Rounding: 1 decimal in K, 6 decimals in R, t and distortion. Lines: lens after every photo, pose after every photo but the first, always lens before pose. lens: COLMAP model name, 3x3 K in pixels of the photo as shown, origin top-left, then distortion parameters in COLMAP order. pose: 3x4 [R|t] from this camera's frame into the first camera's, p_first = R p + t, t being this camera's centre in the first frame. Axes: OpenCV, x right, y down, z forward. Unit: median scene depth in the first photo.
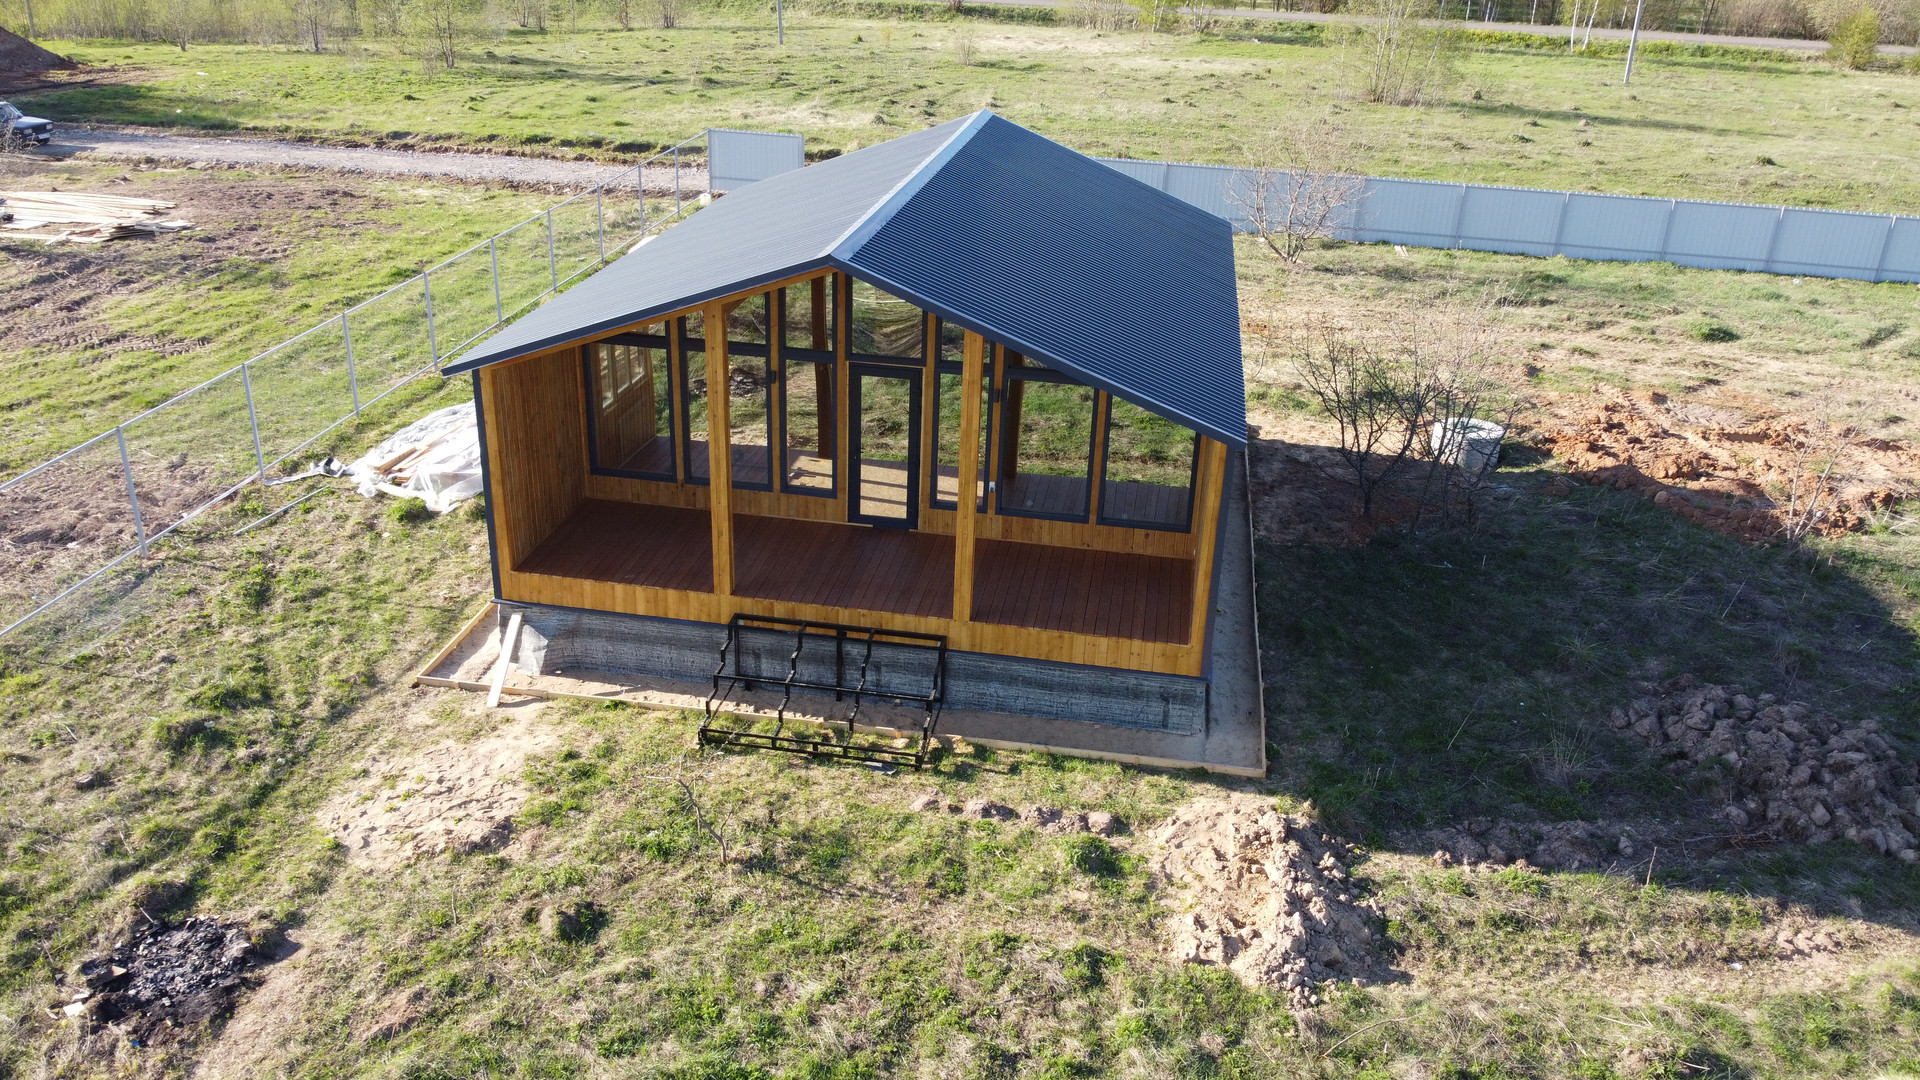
lens RADIAL K [[1442.4, 0, 957.8], [0, 1442.4, 539.9], [0, 0, 1]] dist [0.005880, -0.010715]
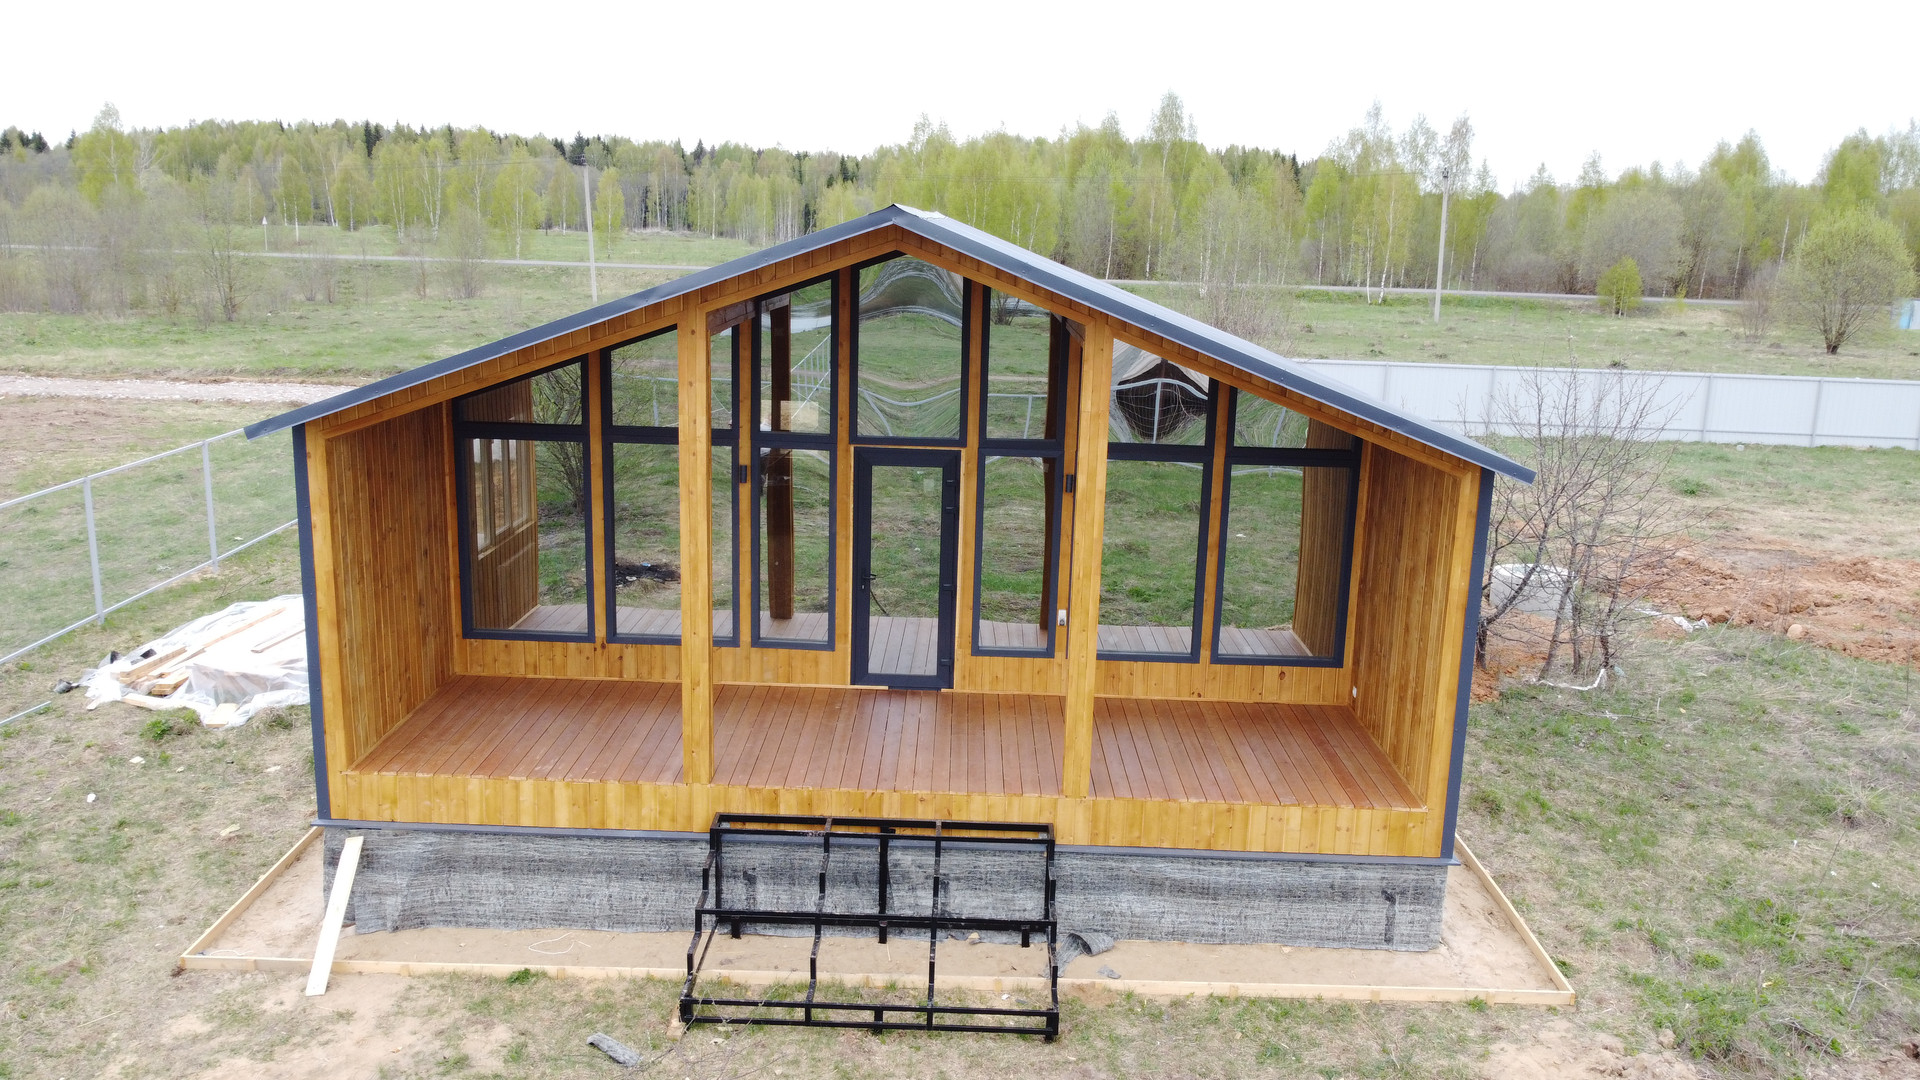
lens RADIAL K [[1442.4, 0, 961.8], [0, 1442.4, 540.2], [0, 0, 1]] dist [0.005880, -0.010715]
pose [[0.989086, -0.038981, 0.142088, -0.132030], [0.066439, 0.978755, -0.193971, 0.063388], [-0.131508, 0.201294, 0.970663, 0.340778]]
